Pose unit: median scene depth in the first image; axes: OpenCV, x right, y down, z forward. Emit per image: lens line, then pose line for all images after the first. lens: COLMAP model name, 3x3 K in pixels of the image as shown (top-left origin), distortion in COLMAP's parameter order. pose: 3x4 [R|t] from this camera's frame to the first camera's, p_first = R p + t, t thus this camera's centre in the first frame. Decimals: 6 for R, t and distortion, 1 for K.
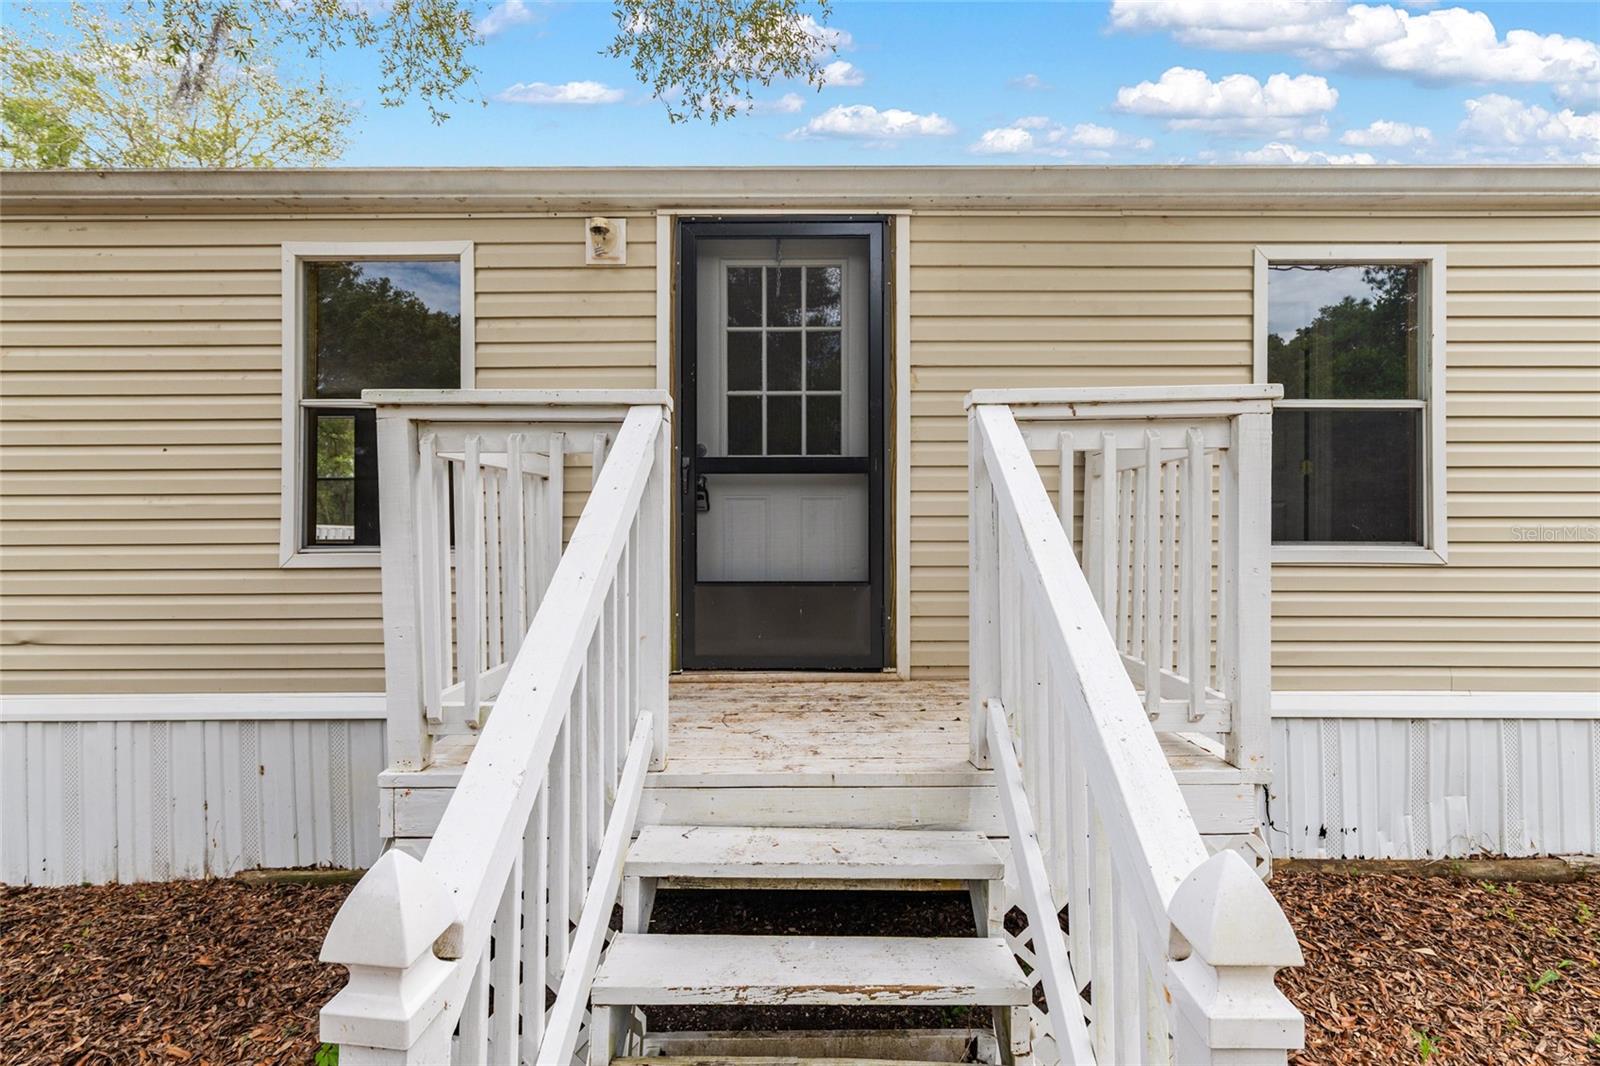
lens RADIAL K [[744.4, 0, 791.3], [0, 744.4, 532.2], [0, 0, 1]] dist [-0.001462, -0.000524]
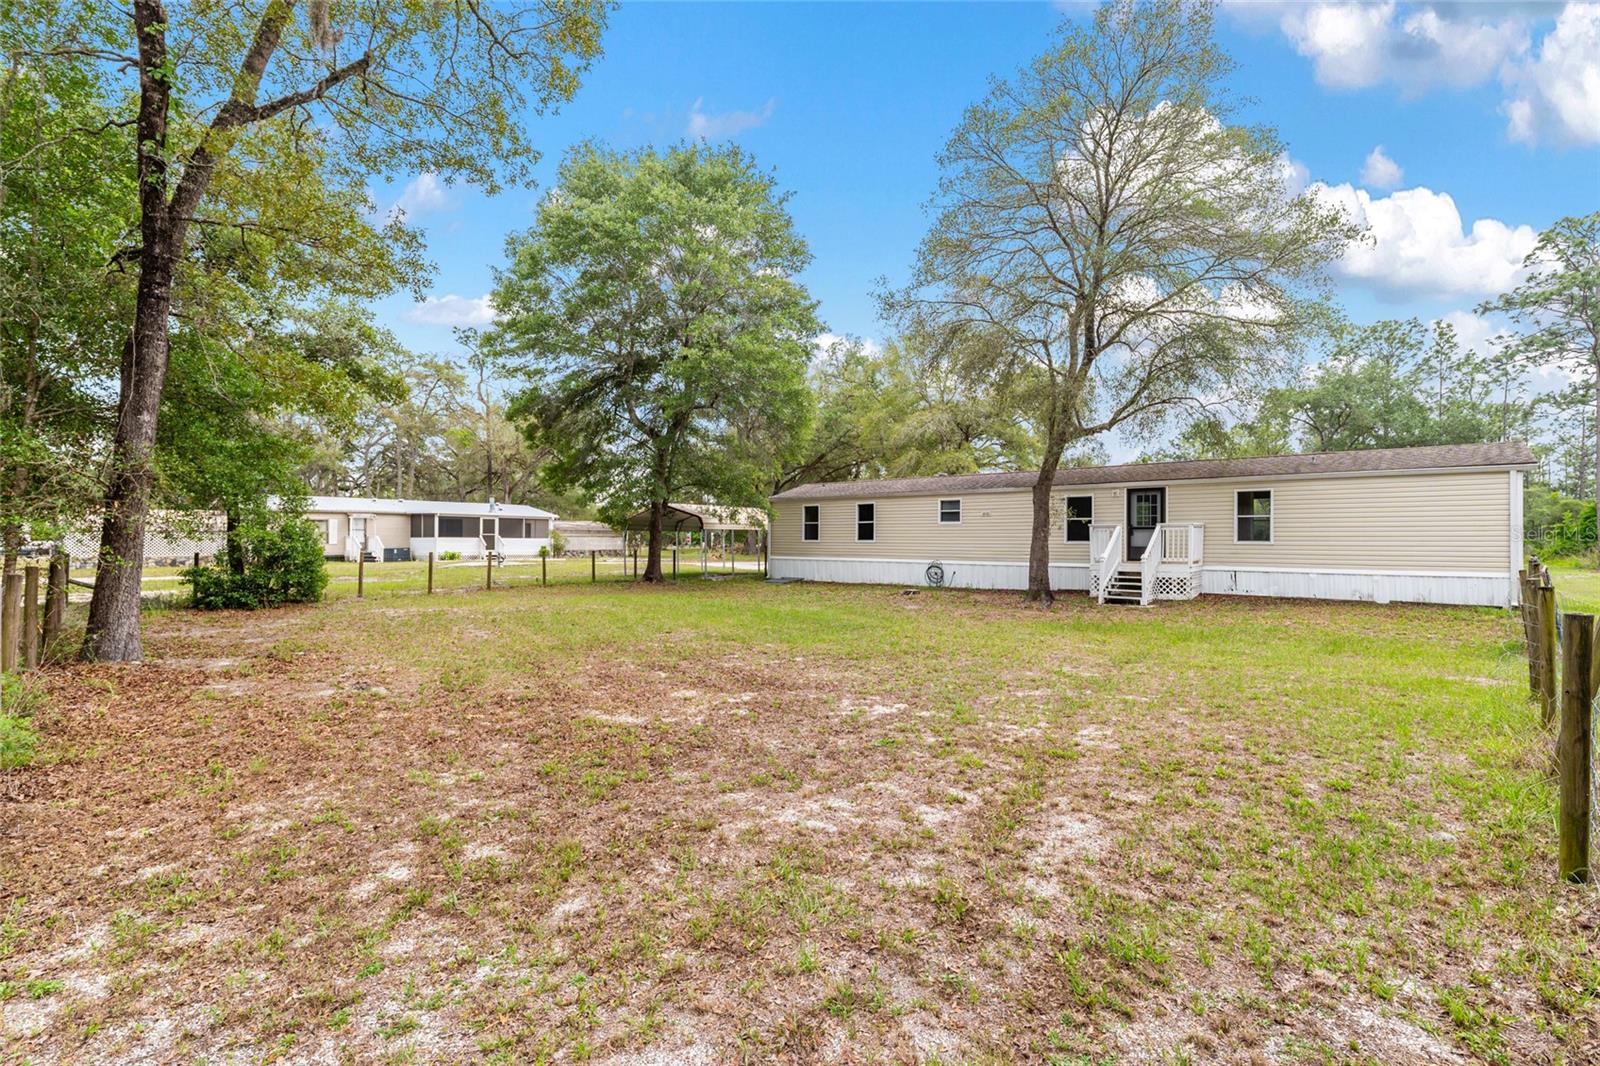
lens RADIAL K [[678.9, 0, 798.8], [0, 678.9, 541.5], [0, 0, 1]] dist [-0.006002, -0.000143]
pose [[0.766147, 0.003930, -0.642654, 1.415658], [0.000658, 0.999976, 0.006900, -0.017870], [0.642665, -0.005709, 0.766126, -5.232444]]
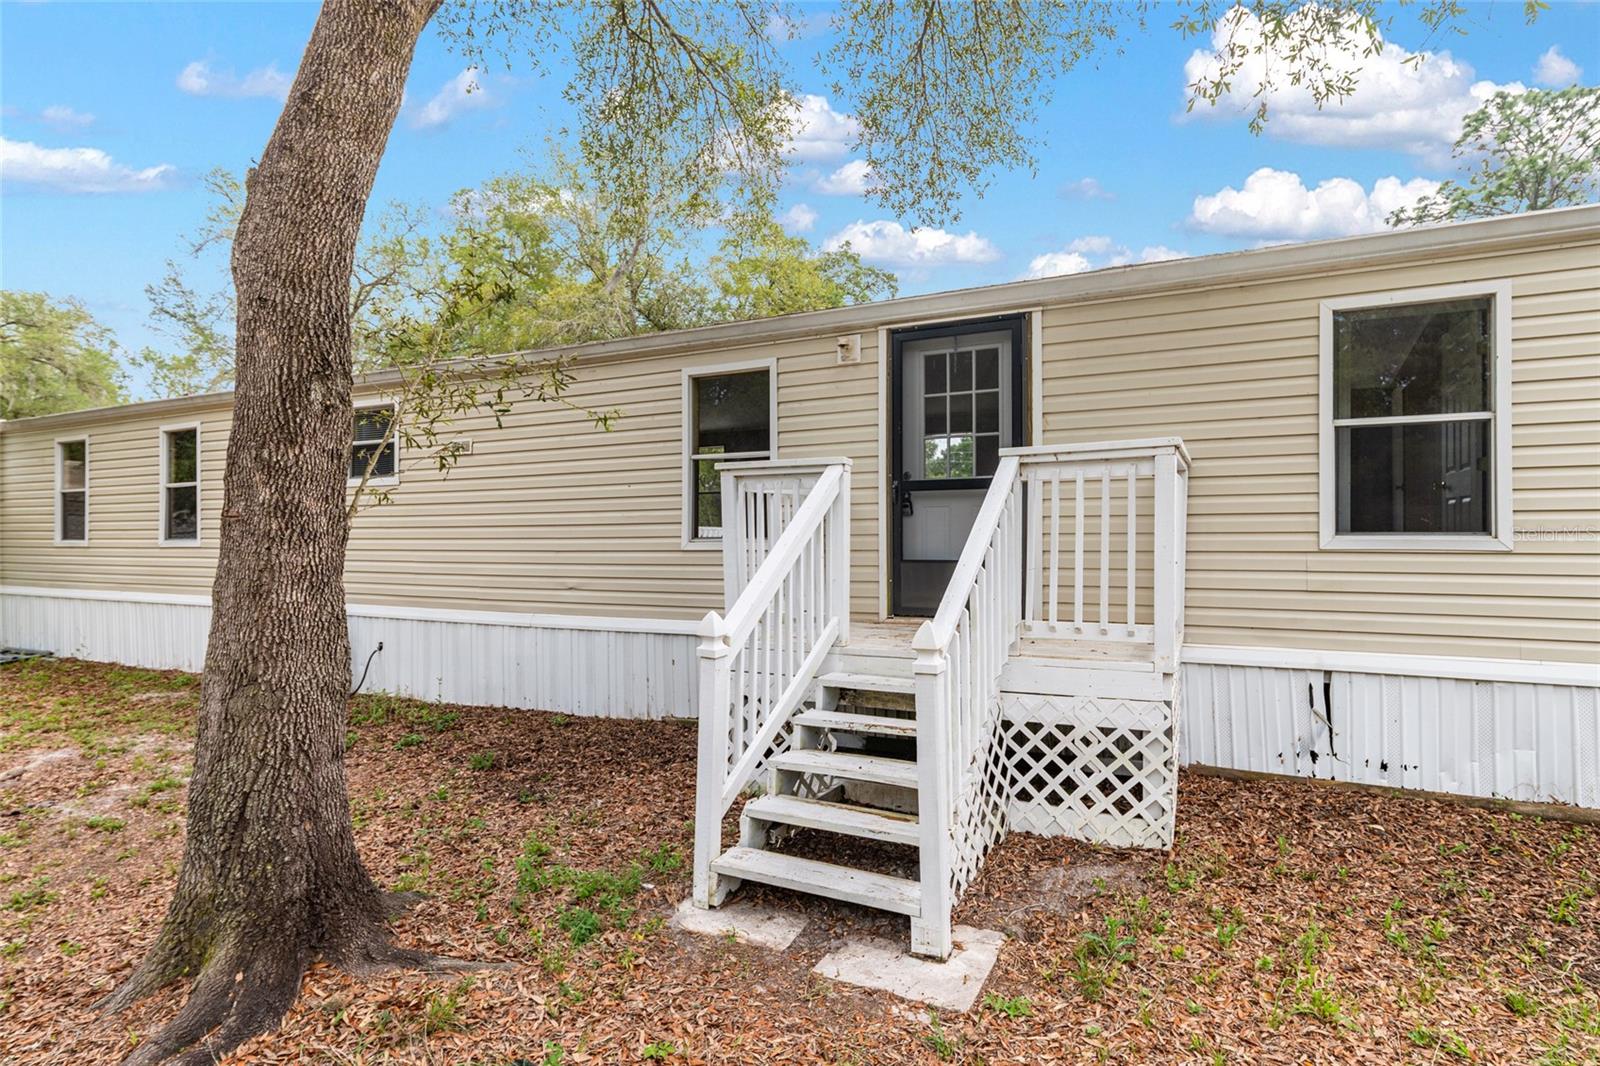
lens RADIAL K [[823.3, 0, 792.5], [0, 823.3, 530.8], [0, 0, 1]] dist [-0.001509, 0.001862]
pose [[0.895966, -0.006170, -0.444079, 0.437758], [0.004733, 0.999979, -0.004345, 0.011427], [0.444097, 0.001792, 0.895977, -0.664964]]
